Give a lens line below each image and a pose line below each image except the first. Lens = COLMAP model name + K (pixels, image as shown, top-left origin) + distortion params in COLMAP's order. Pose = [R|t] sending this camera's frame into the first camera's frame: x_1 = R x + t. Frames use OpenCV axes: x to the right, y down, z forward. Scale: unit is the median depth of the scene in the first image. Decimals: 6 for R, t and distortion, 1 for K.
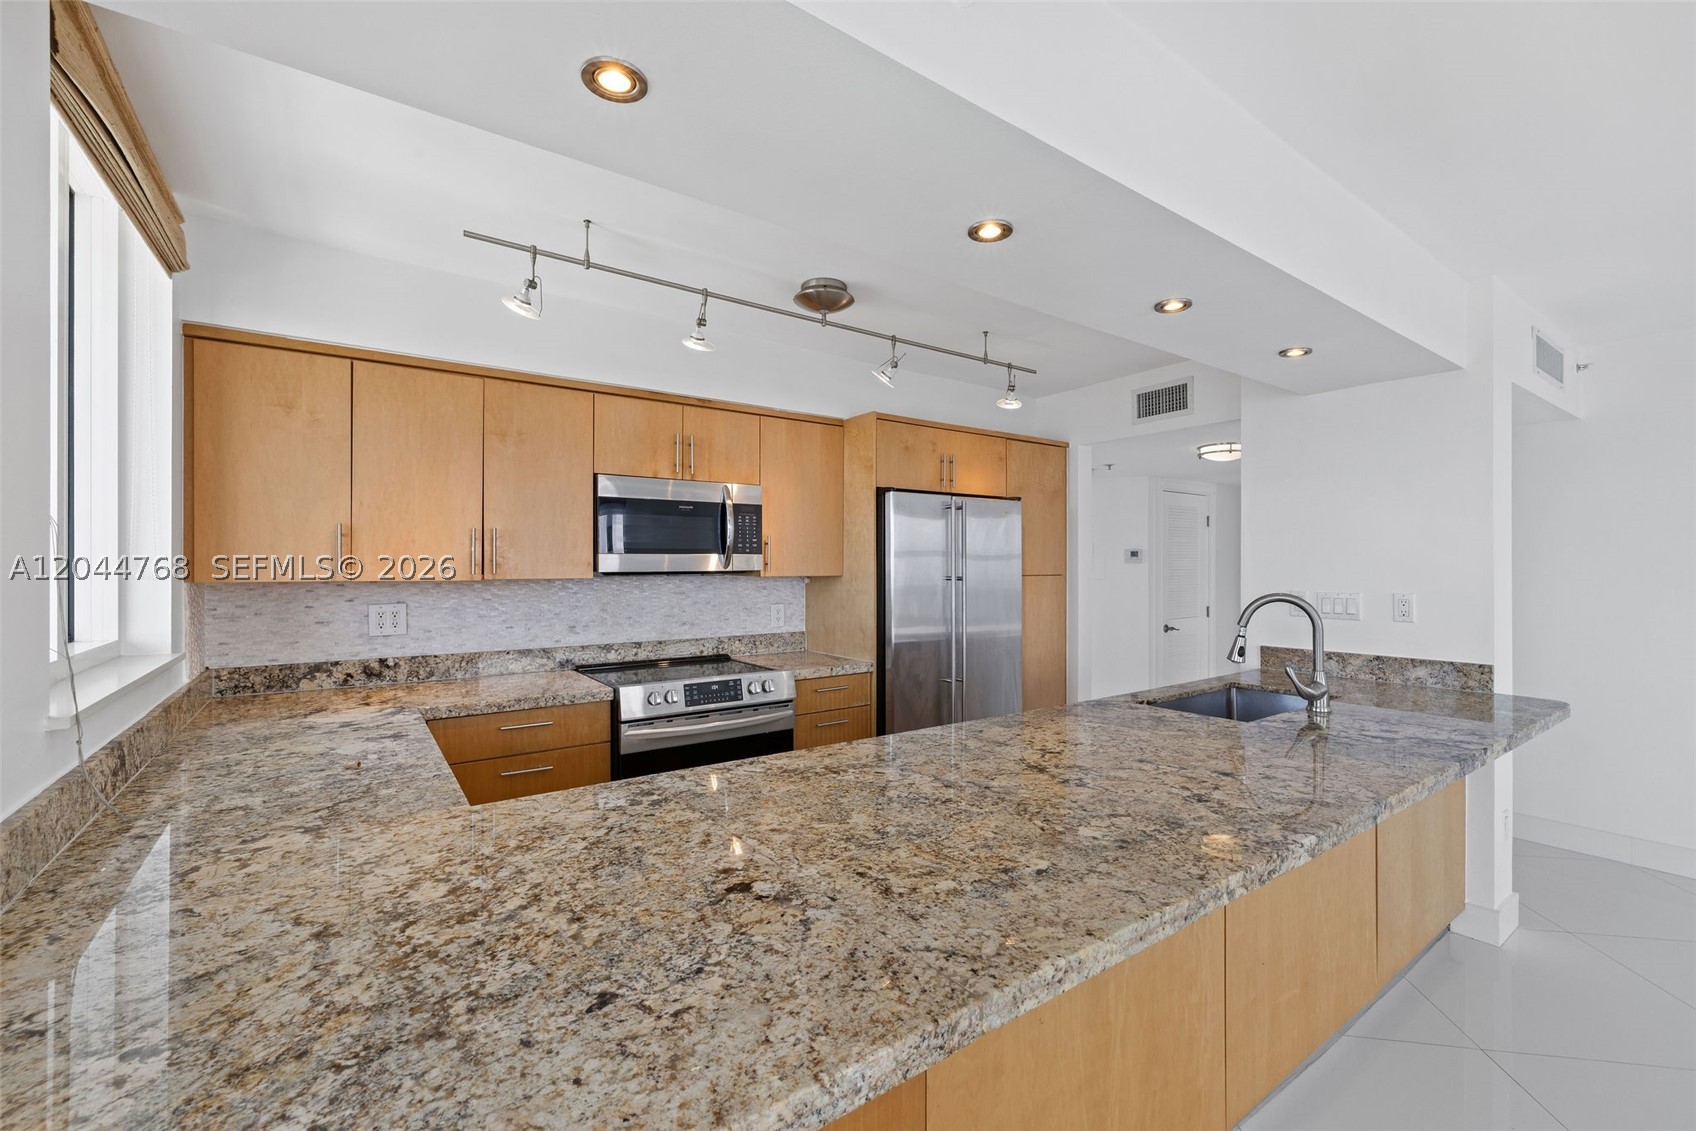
lens RADIAL K [[709.9, 0, 843.7], [0, 709.9, 565.5], [0, 0, 1]] dist [0.002027, -0.000113]
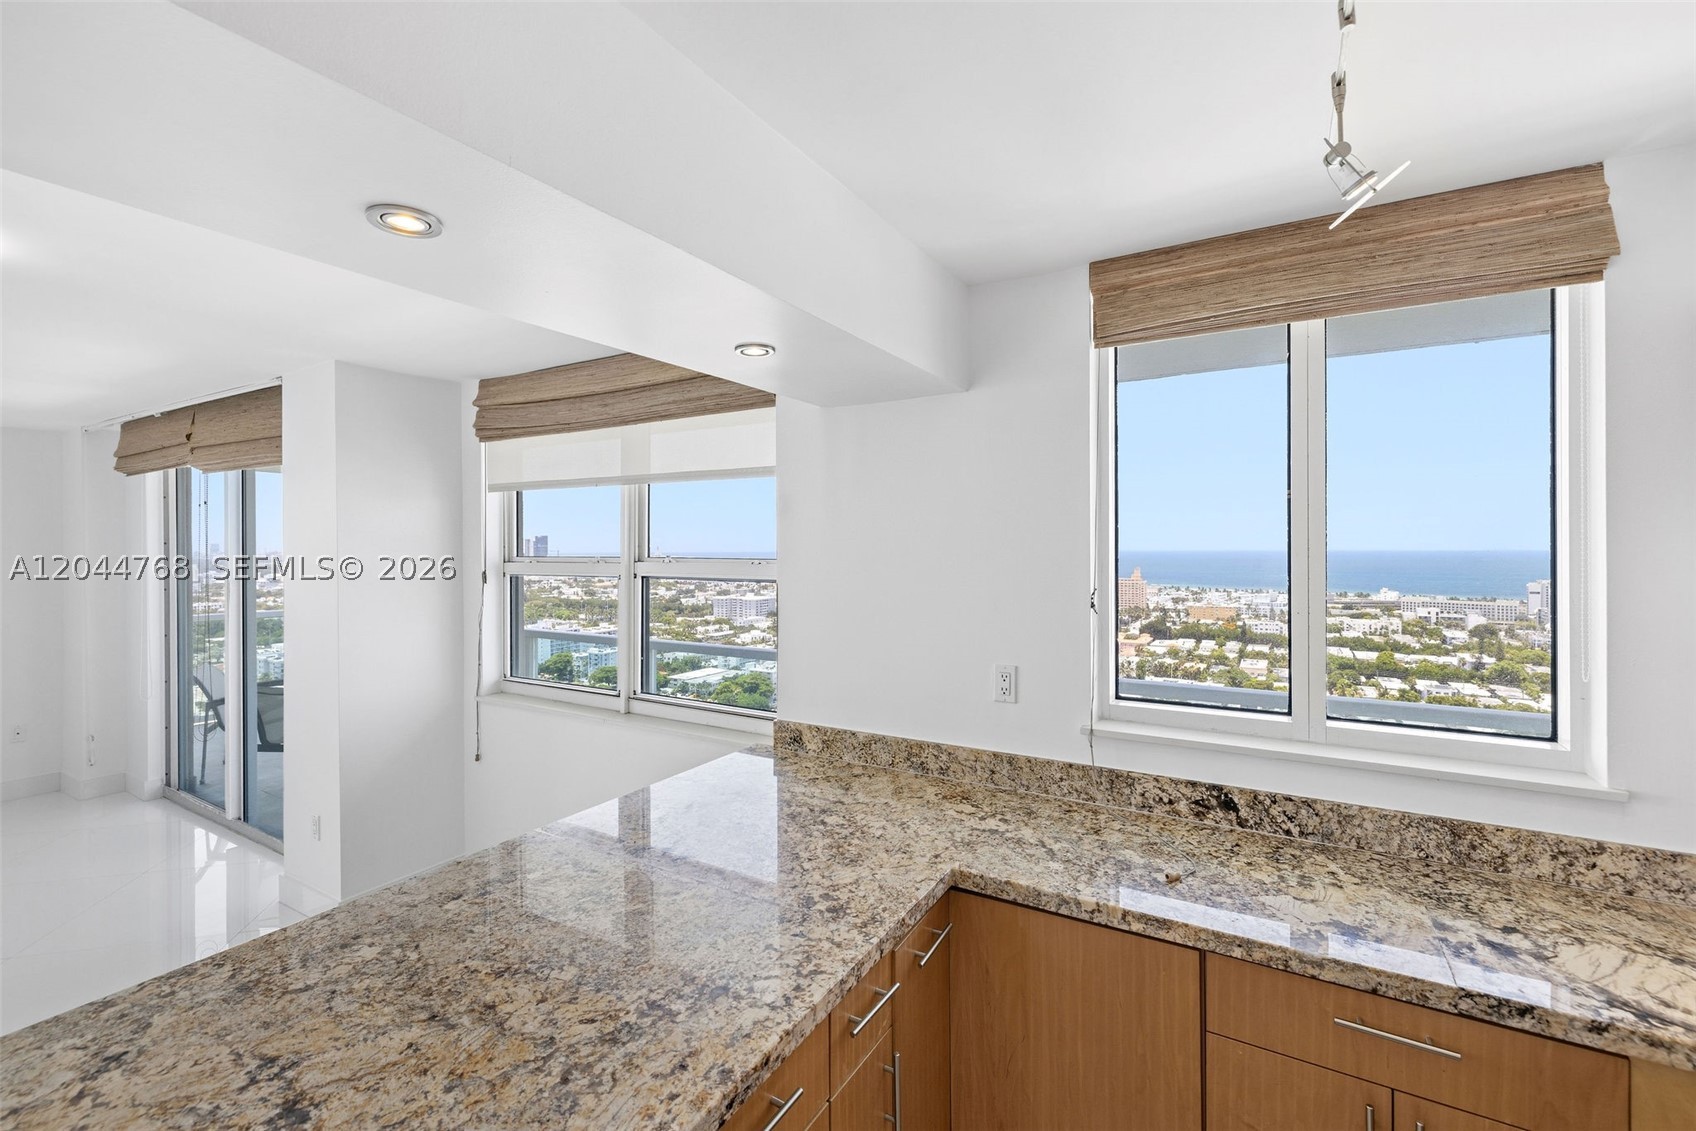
lens RADIAL K [[729.5, 0, 839.4], [0, 729.5, 547.3], [0, 0, 1]] dist [-0.000023, -0.000235]
pose [[-0.917387, 0.004079, -0.397974, 0.063035], [0.005440, 0.999983, -0.002290, -0.096324], [0.397958, -0.004266, -0.917394, 1.036589]]
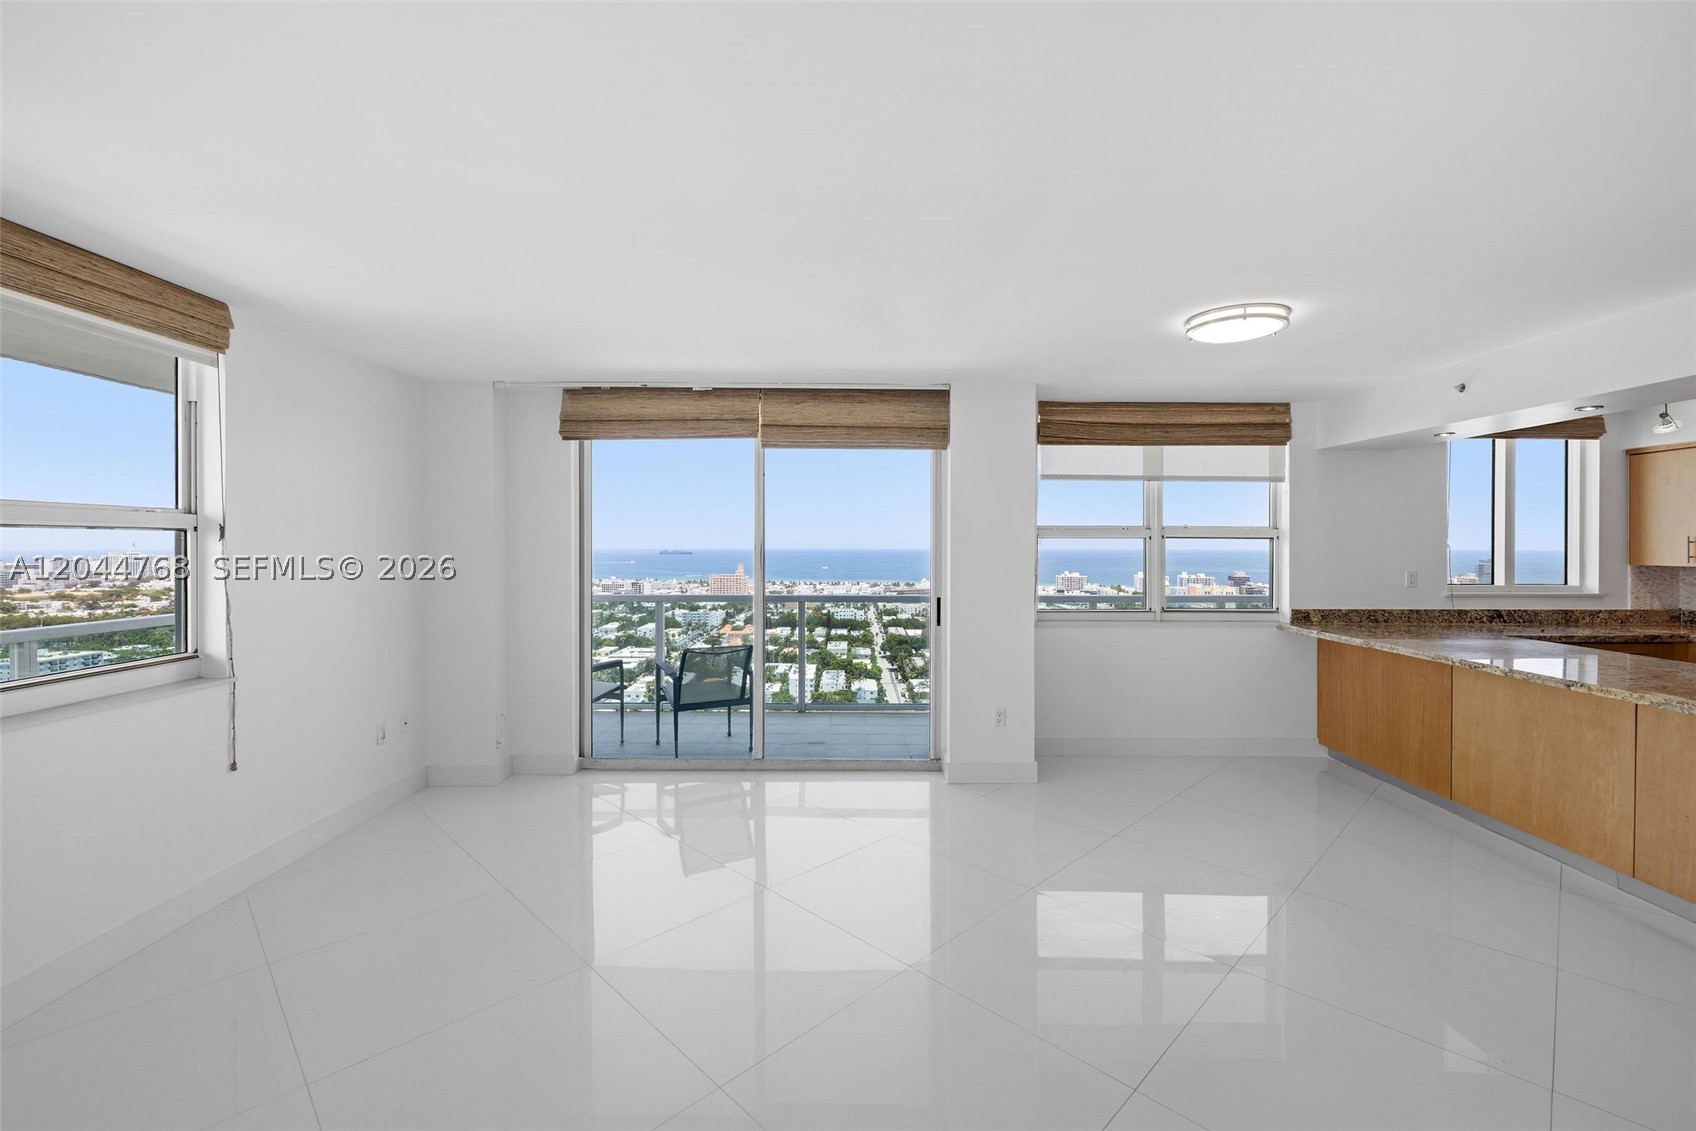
lens RADIAL K [[721.3, 0, 847.9], [0, 721.3, 546.4], [0, 0, 1]] dist [-0.000485, -0.000240]
pose [[-0.581414, 0.002139, -0.813605, 1.925243], [0.001600, 0.999998, 0.001486, -0.033996], [0.813606, -0.000438, -0.581416, 0.257715]]
